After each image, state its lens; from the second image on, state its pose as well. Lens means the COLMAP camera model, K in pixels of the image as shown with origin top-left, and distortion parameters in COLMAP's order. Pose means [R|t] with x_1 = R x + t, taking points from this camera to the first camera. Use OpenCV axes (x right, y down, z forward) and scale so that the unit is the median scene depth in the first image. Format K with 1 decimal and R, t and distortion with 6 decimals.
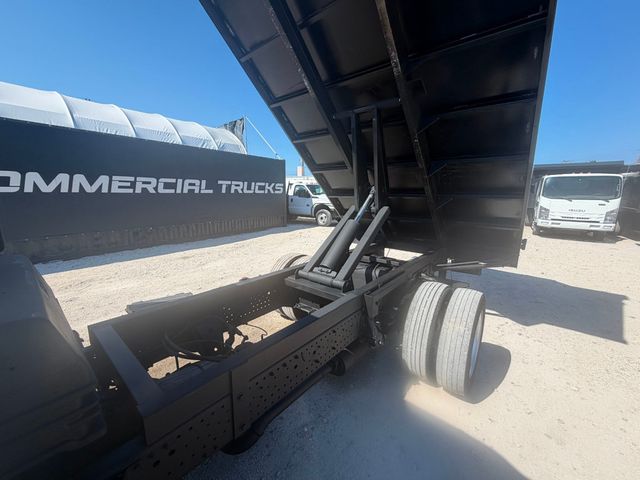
lens RADIAL K [[254.7, 0, 320.8], [0, 254.7, 240.0], [0, 0, 1]] dist [-0.000279, -0.000263]
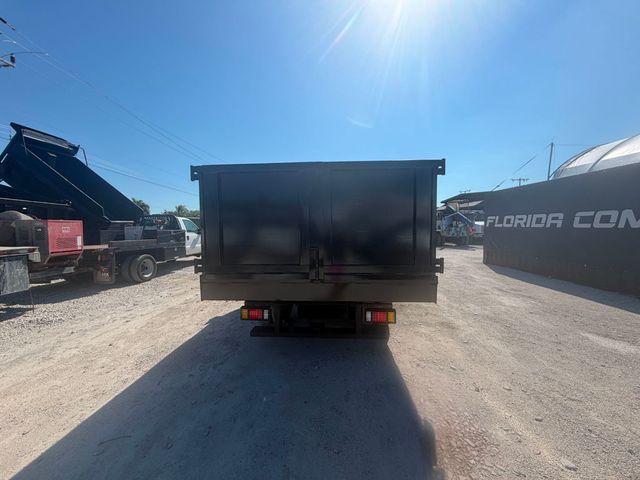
lens RADIAL K [[254.7, 0, 320.2], [0, 254.7, 236.7], [0, 0, 1]] dist [-0.000279, -0.000263]
pose [[-0.812019, 0.026575, -0.583026, 0.422757], [-0.101057, 0.977471, 0.185303, -0.166164], [0.574816, 0.209388, -0.791039, 0.842891]]
